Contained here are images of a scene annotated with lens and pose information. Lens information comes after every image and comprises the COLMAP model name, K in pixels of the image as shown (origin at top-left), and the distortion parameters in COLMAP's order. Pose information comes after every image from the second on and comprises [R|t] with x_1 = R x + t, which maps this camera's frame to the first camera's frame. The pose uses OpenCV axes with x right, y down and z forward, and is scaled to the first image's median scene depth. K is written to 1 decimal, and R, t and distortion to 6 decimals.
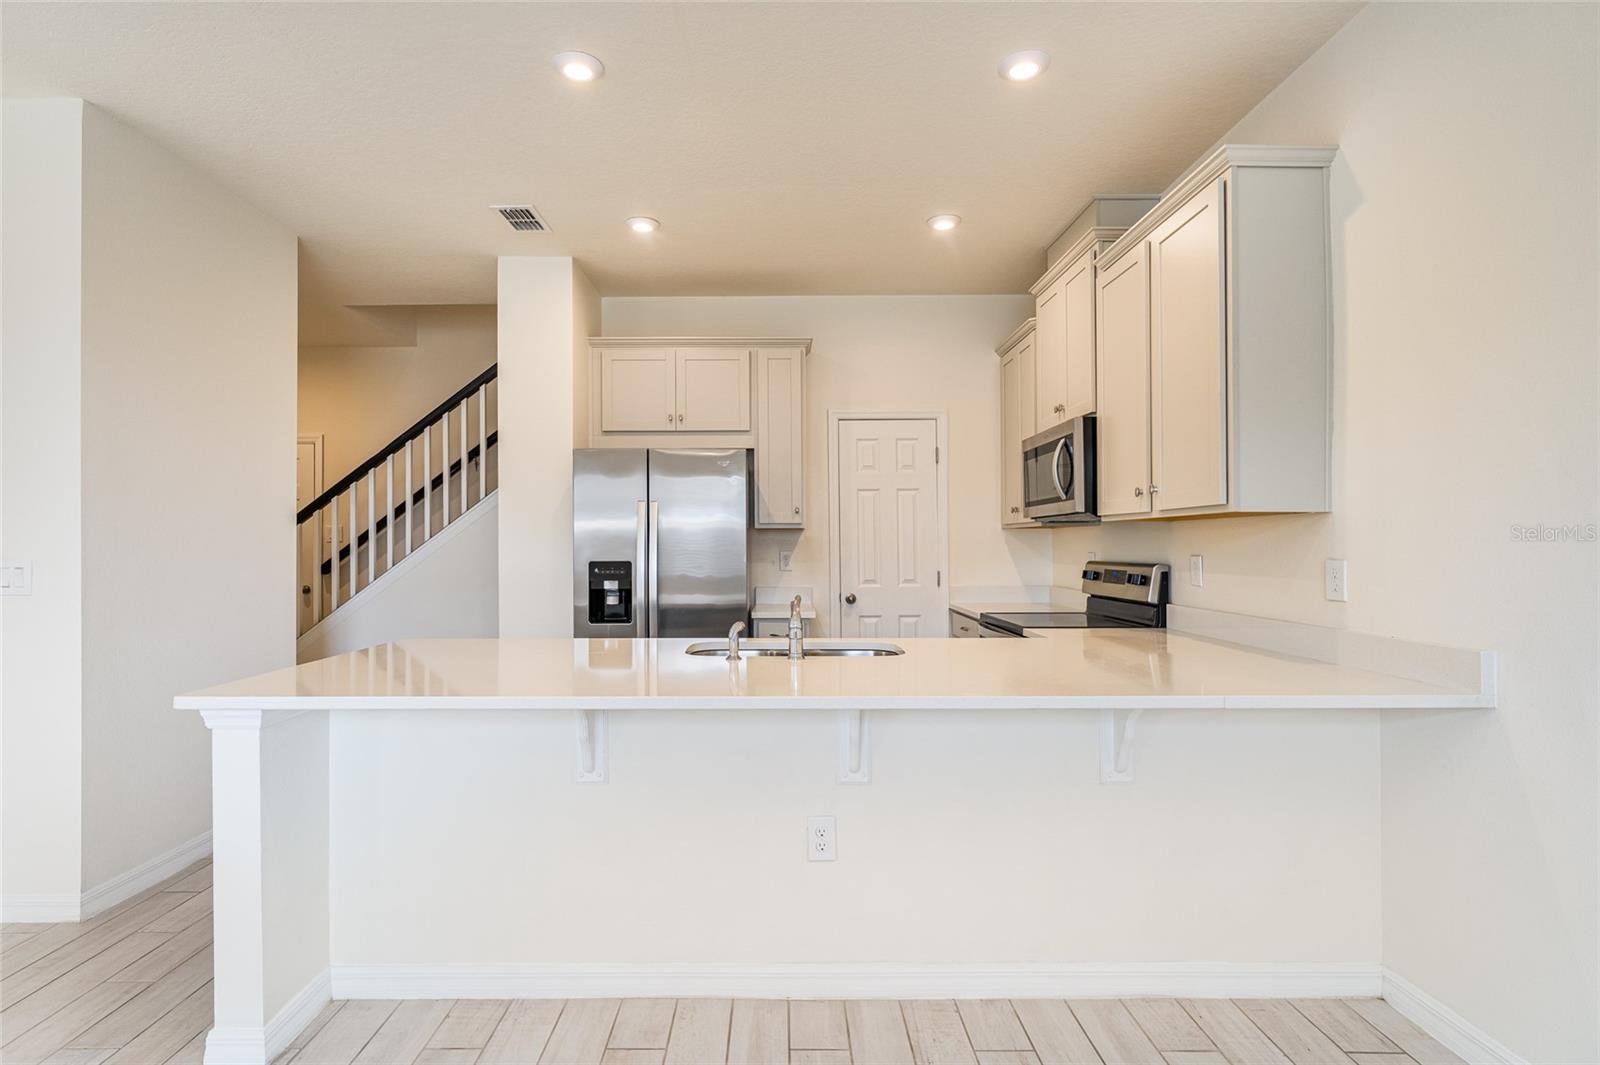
lens RADIAL K [[793.9, 0, 770.9], [0, 793.9, 530.0], [0, 0, 1]] dist [-0.000908, 0.000493]
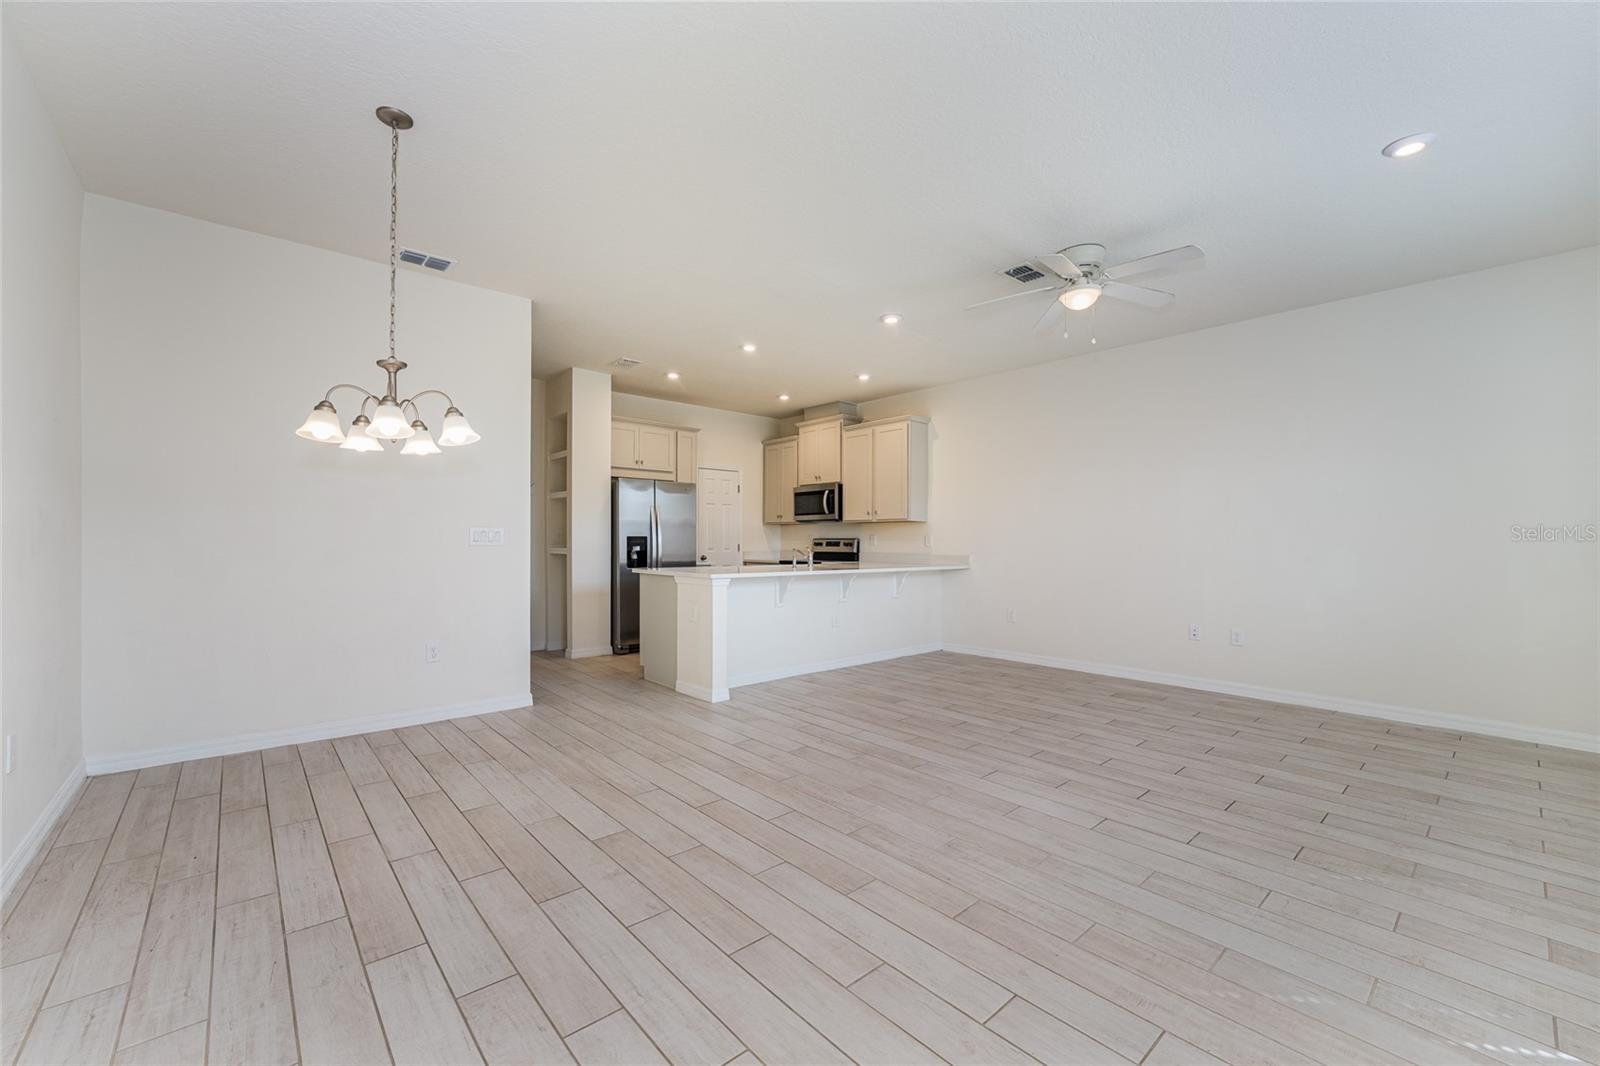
lens RADIAL K [[645.6, 0, 801.1], [0, 645.6, 533.0], [0, 0, 1]] dist [-0.006838, 0.000331]
pose [[0.741322, 0.014309, 0.670997, -0.967197], [-0.019020, 0.999819, -0.000308, 0.023081], [-0.670880, -0.012535, 0.741460, -0.448096]]
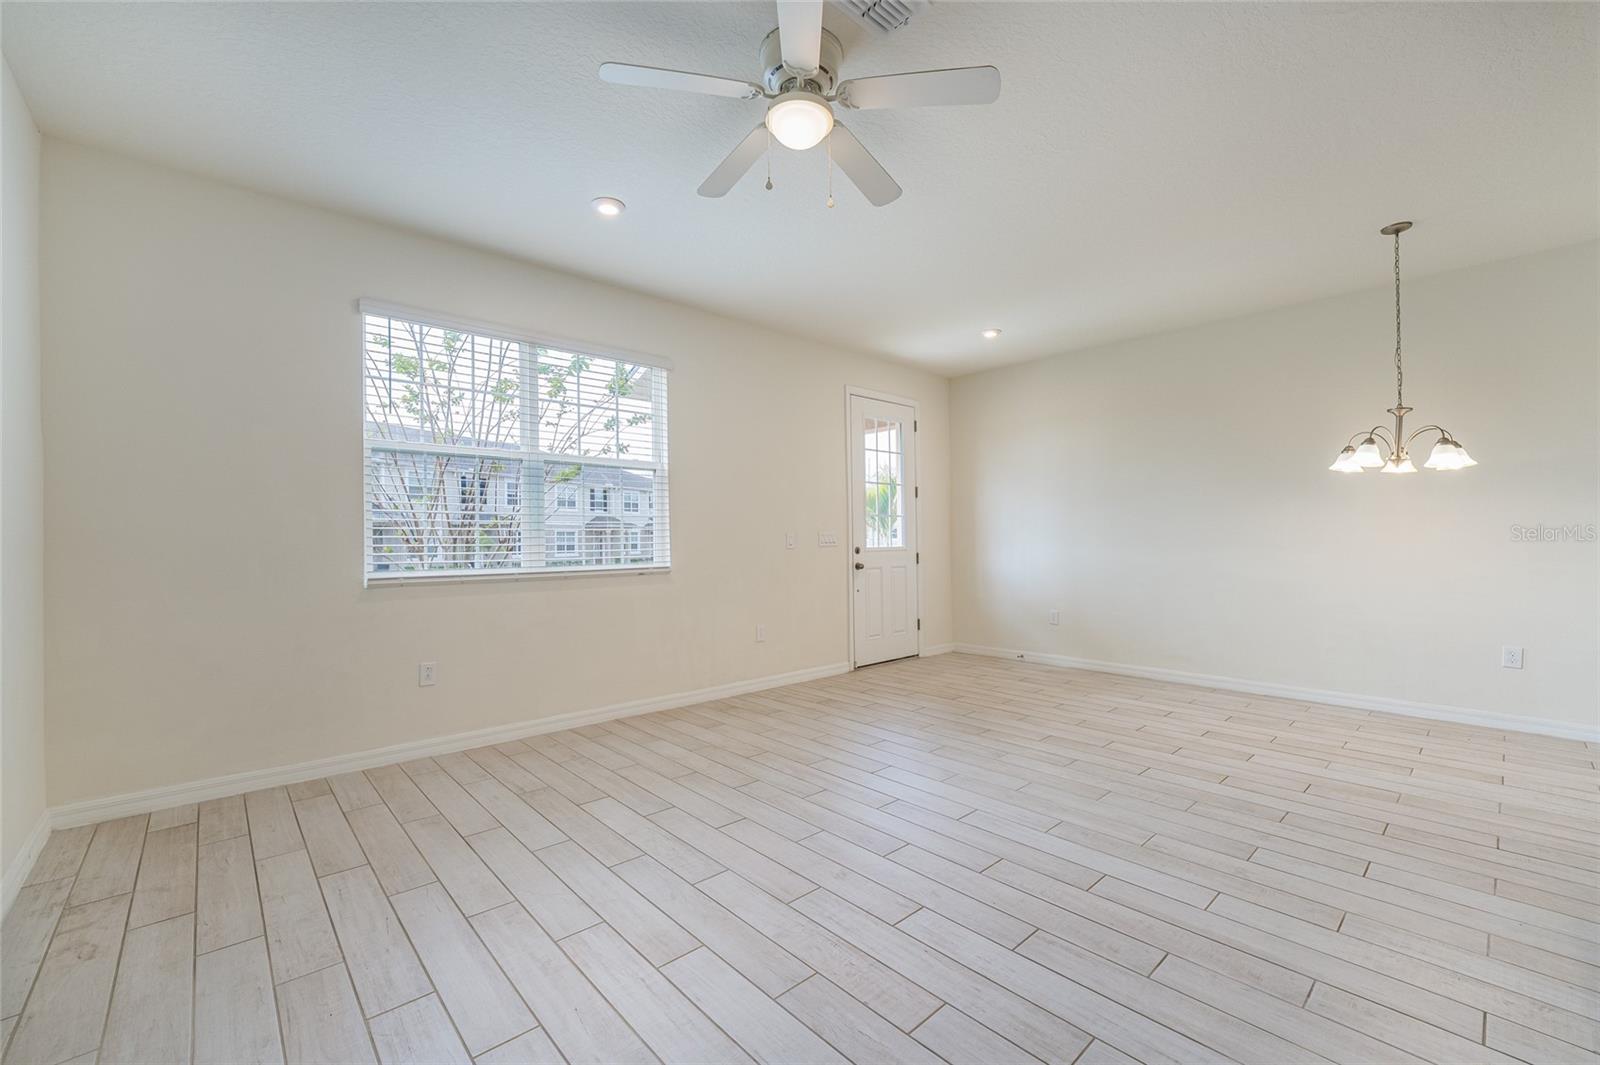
lens RADIAL K [[658.7, 0, 800.0], [0, 658.7, 532.5], [0, 0, 1]] dist [-0.015929, 0.004548]
pose [[-0.733921, 0.001615, -0.679233, 0.304411], [0.020943, 0.999576, -0.020252, 0.031998], [0.678912, -0.029089, -0.733643, 0.355049]]
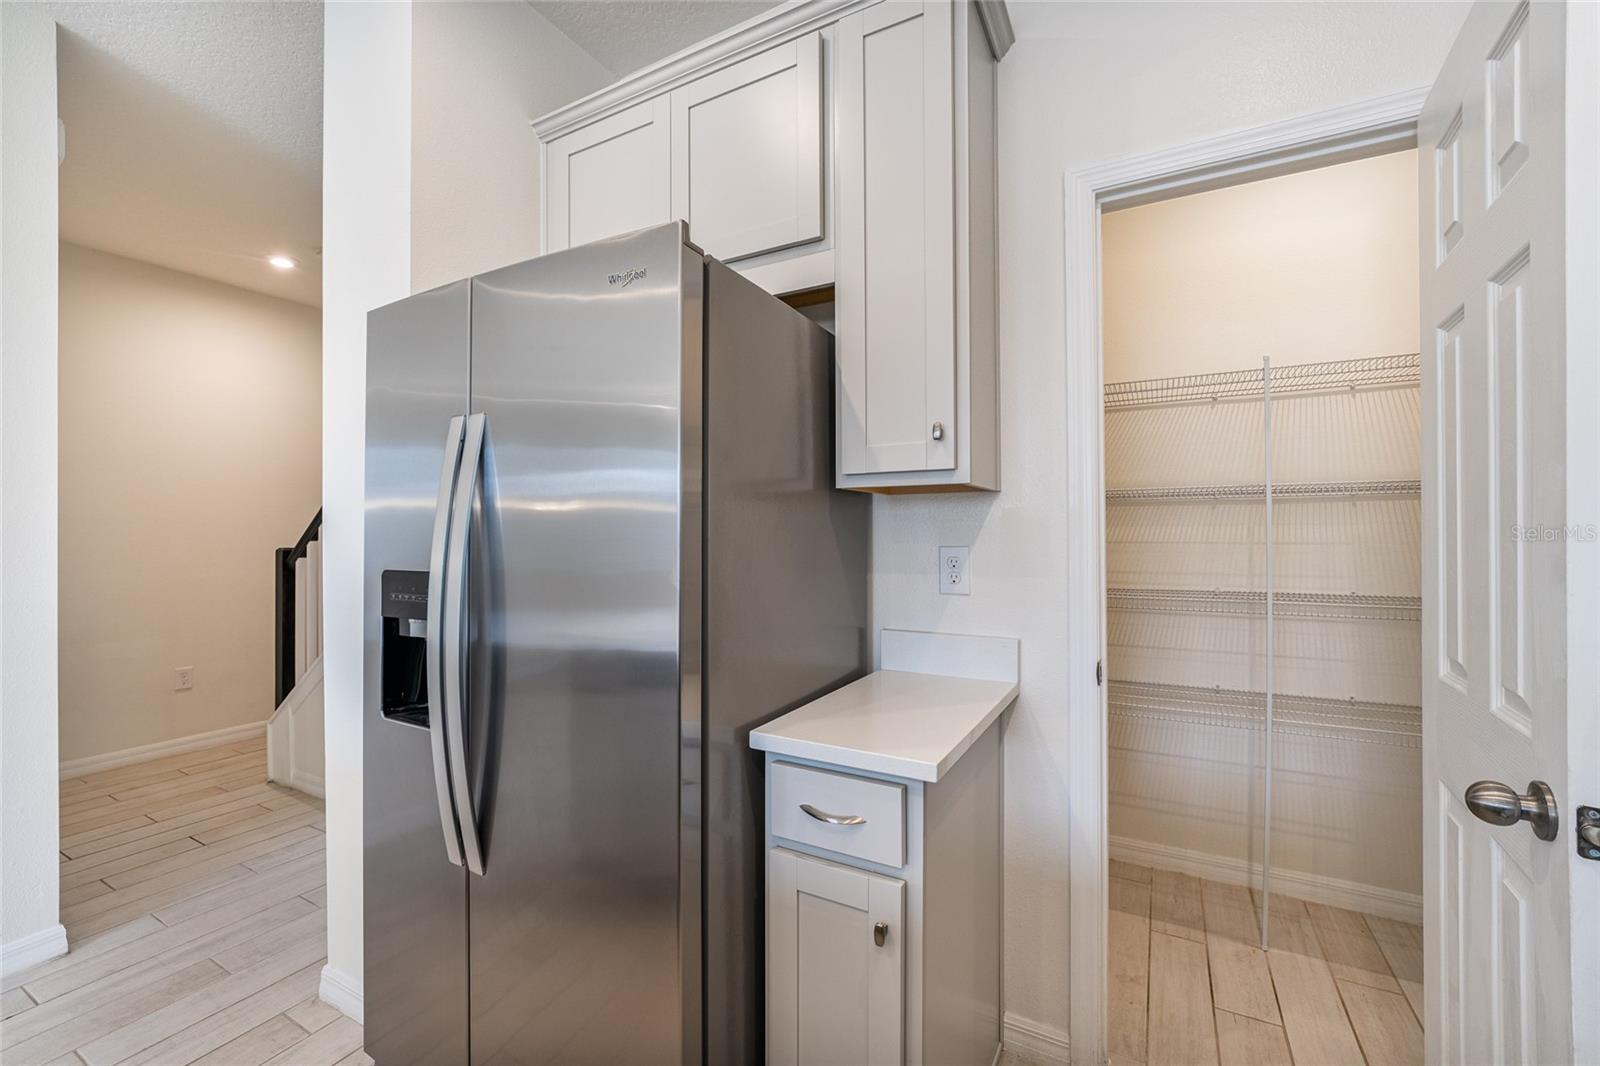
lens RADIAL K [[645.6, 0, 801.1], [0, 645.6, 533.0], [0, 0, 1]] dist [-0.006838, 0.000331]
pose [[0.885748, -0.006048, -0.464128, 0.125319], [0.011914, 0.999882, 0.009708, 0.018253], [0.464014, -0.014128, 0.885715, 0.782711]]
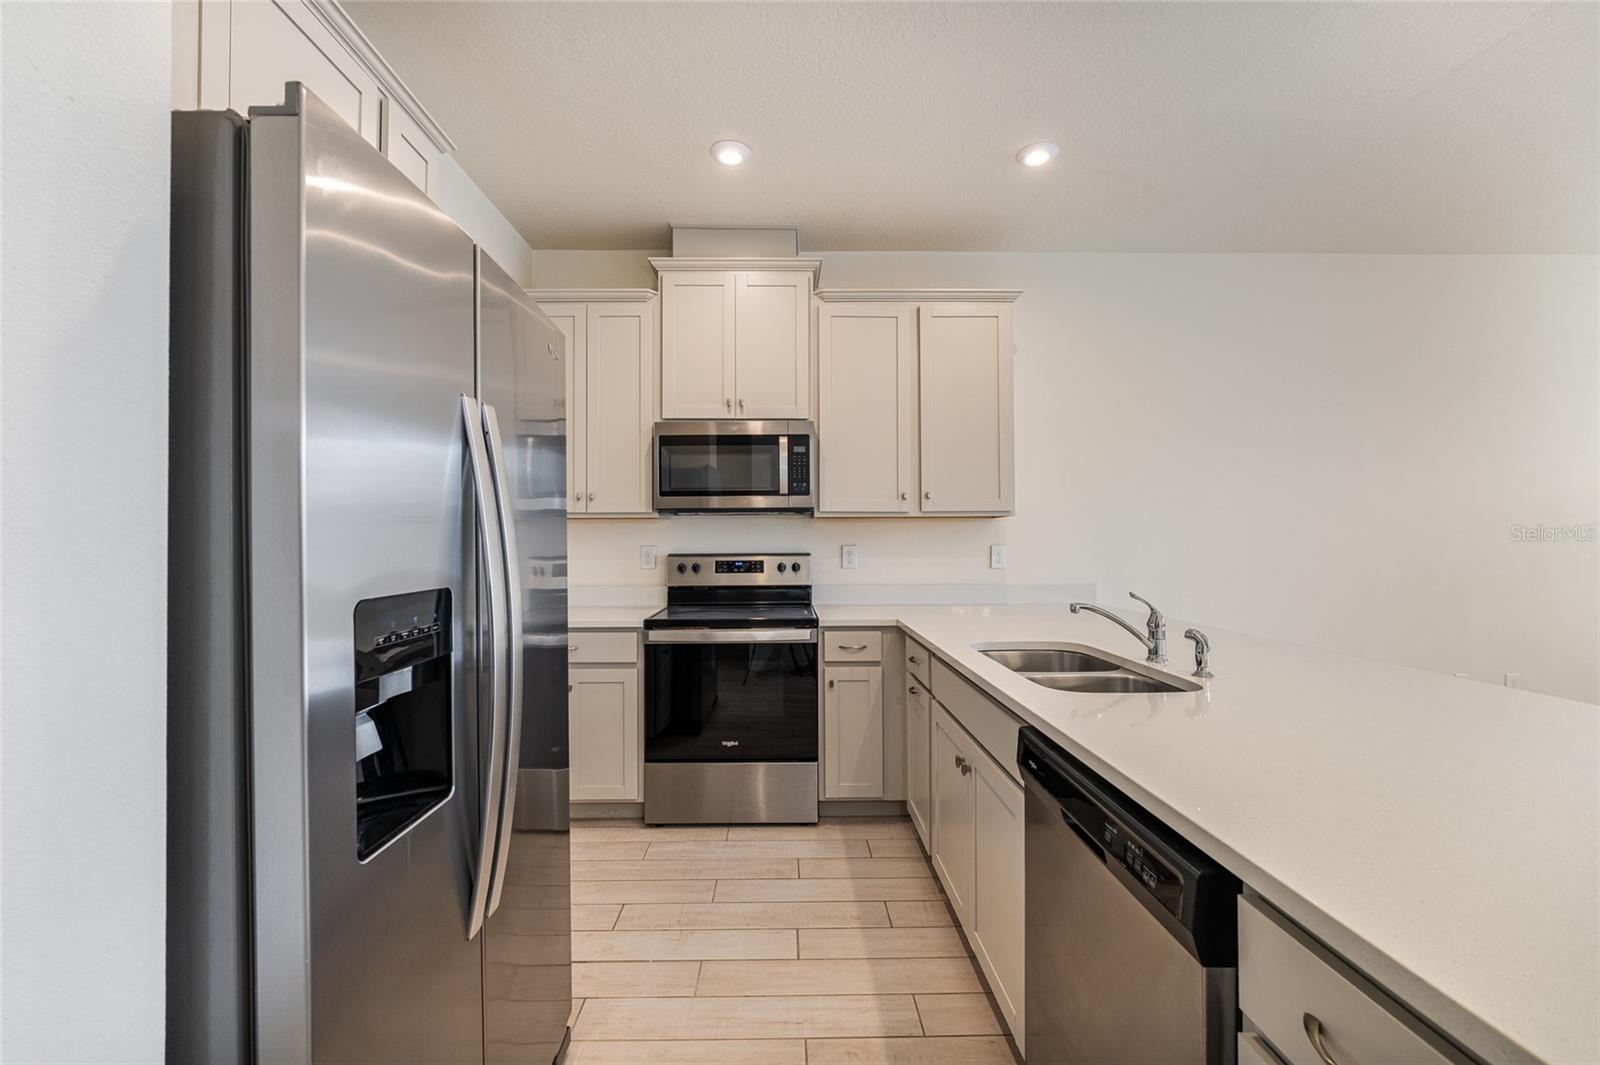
lens RADIAL K [[645.6, 0, 801.1], [0, 645.6, 532.5], [0, 0, 1]] dist [-0.006838, 0.000331]
pose [[-0.029017, 0.011389, 0.999514, -0.423129], [-0.014776, 0.999821, -0.011821, 0.018609], [-0.999470, -0.015112, -0.028844, 0.864701]]
